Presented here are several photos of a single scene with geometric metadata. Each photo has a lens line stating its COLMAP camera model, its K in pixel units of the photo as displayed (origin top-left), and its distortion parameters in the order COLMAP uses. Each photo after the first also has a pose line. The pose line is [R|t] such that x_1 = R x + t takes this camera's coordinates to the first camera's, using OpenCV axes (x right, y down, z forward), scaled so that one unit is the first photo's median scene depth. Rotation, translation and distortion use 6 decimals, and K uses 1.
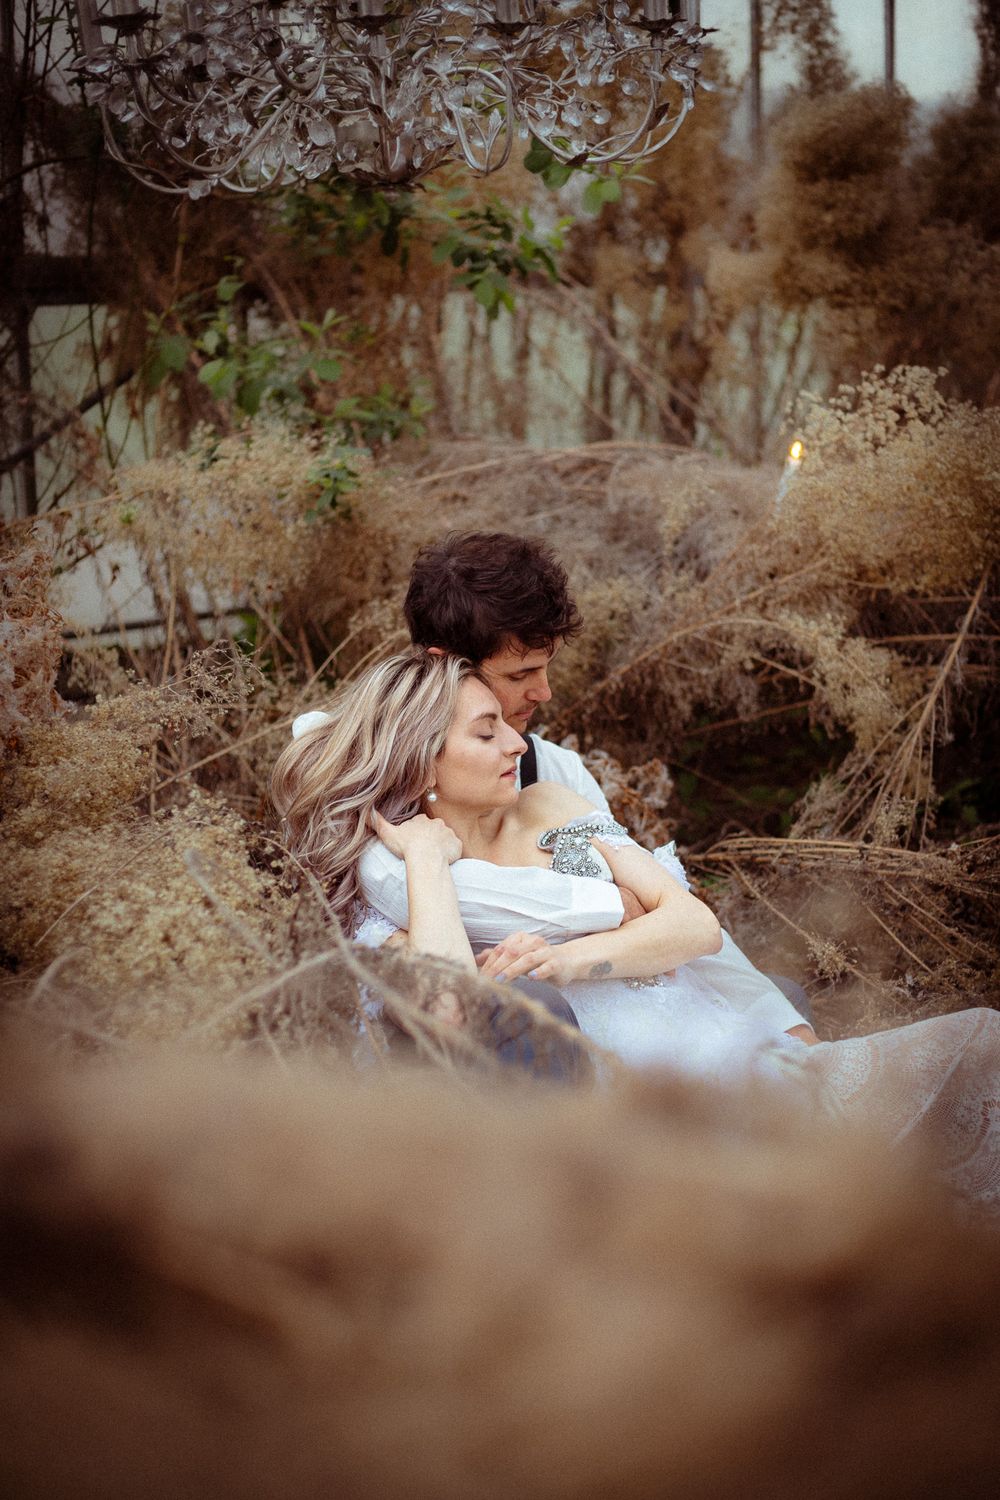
lens RADIAL K [[2232.0, 0, 500.0], [0, 2232.0, 750.0], [0, 0, 1]] dist [-0.086096, -0.141103]
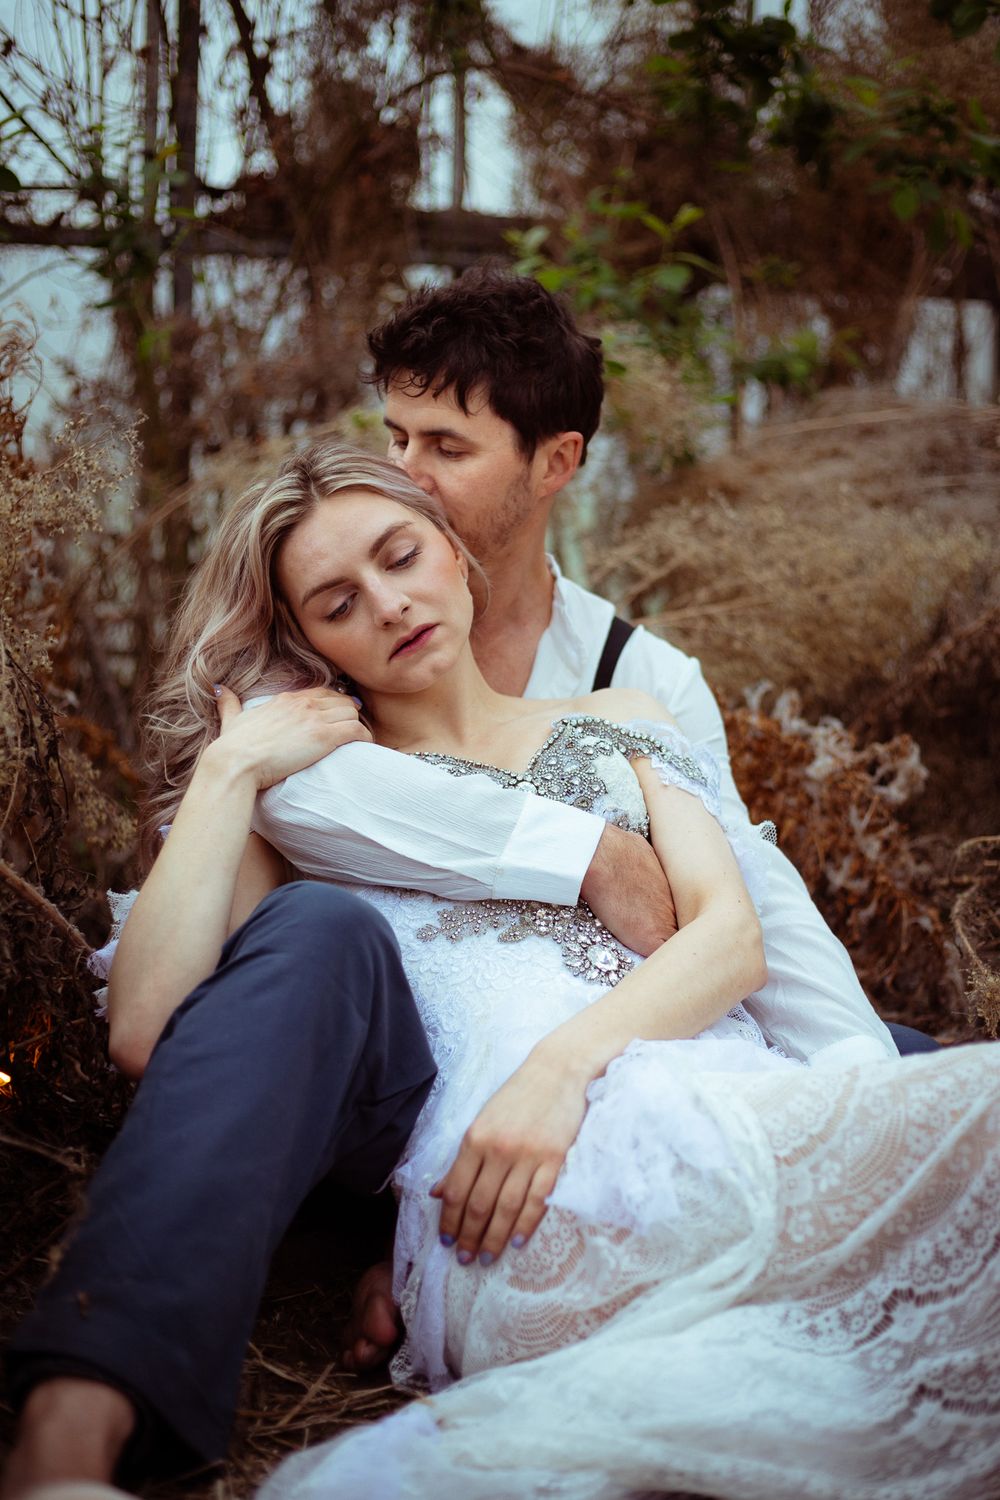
lens RADIAL K [[2232.0, 0, 500.0], [0, 2232.0, 750.0], [0, 0, 1]] dist [-0.086096, -0.141103]
pose [[0.914076, 0.083792, -0.396793, 0.214699], [-0.128591, 0.987818, -0.087631, 0.079746], [0.384617, 0.131125, 0.913716, 0.308236]]
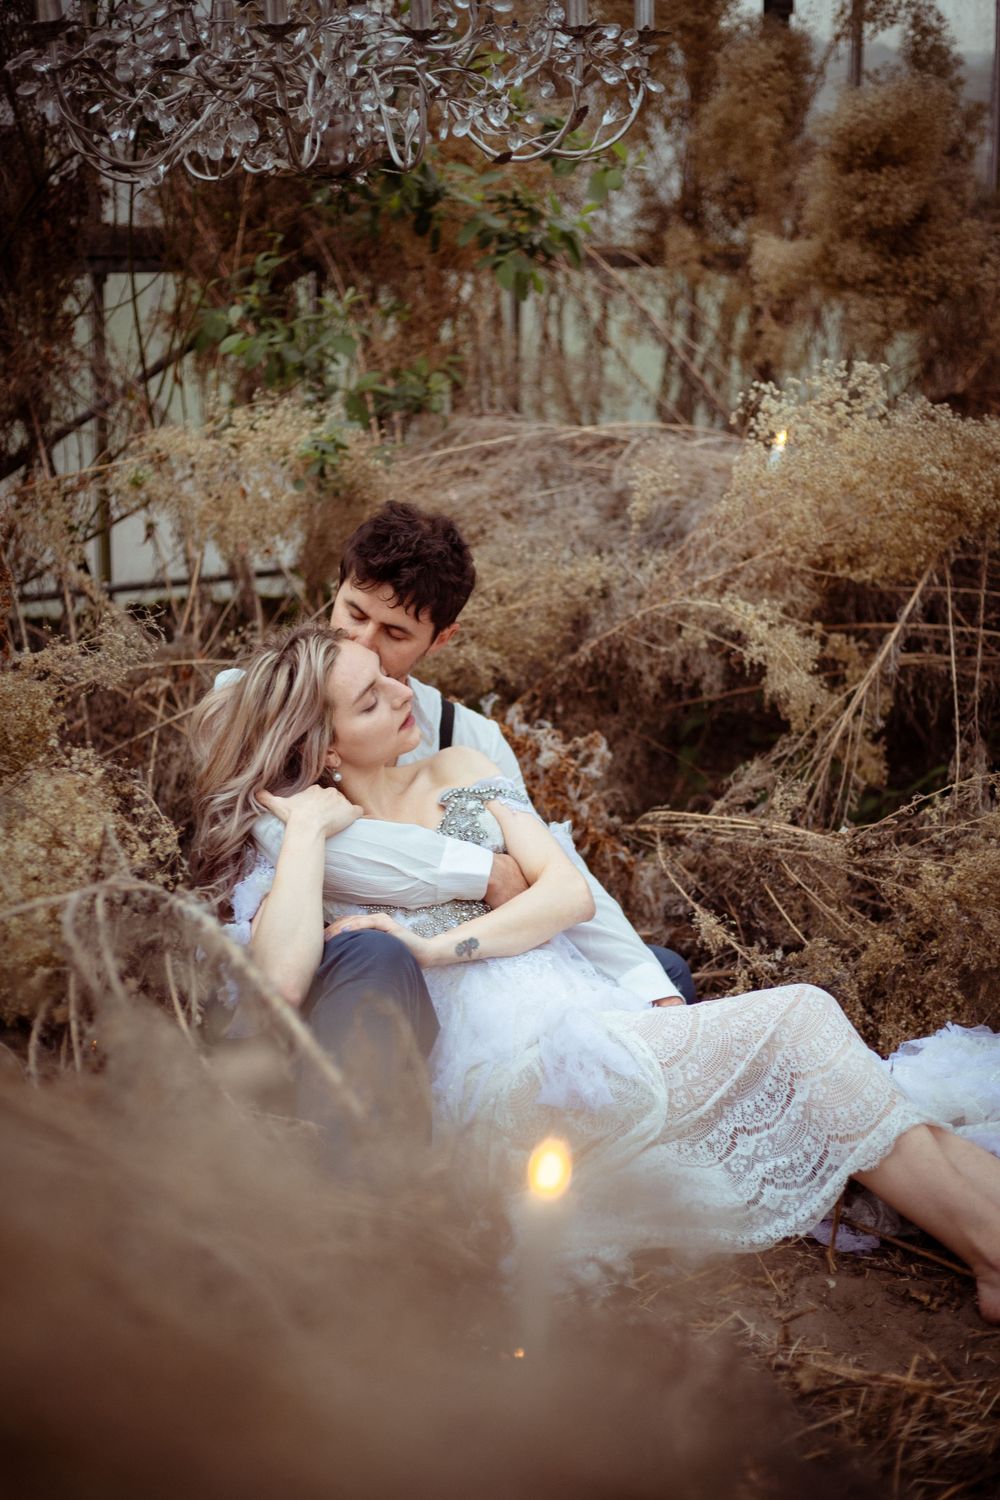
lens RADIAL K [[2232.0, 0, 500.0], [0, 2232.0, 750.0], [0, 0, 1]] dist [-0.086096, -0.141103]
pose [[0.993078, 0.048748, -0.106860, 0.129071], [-0.046827, 0.998694, 0.020409, -0.006011], [0.107716, -0.015264, 0.994065, -0.039384]]
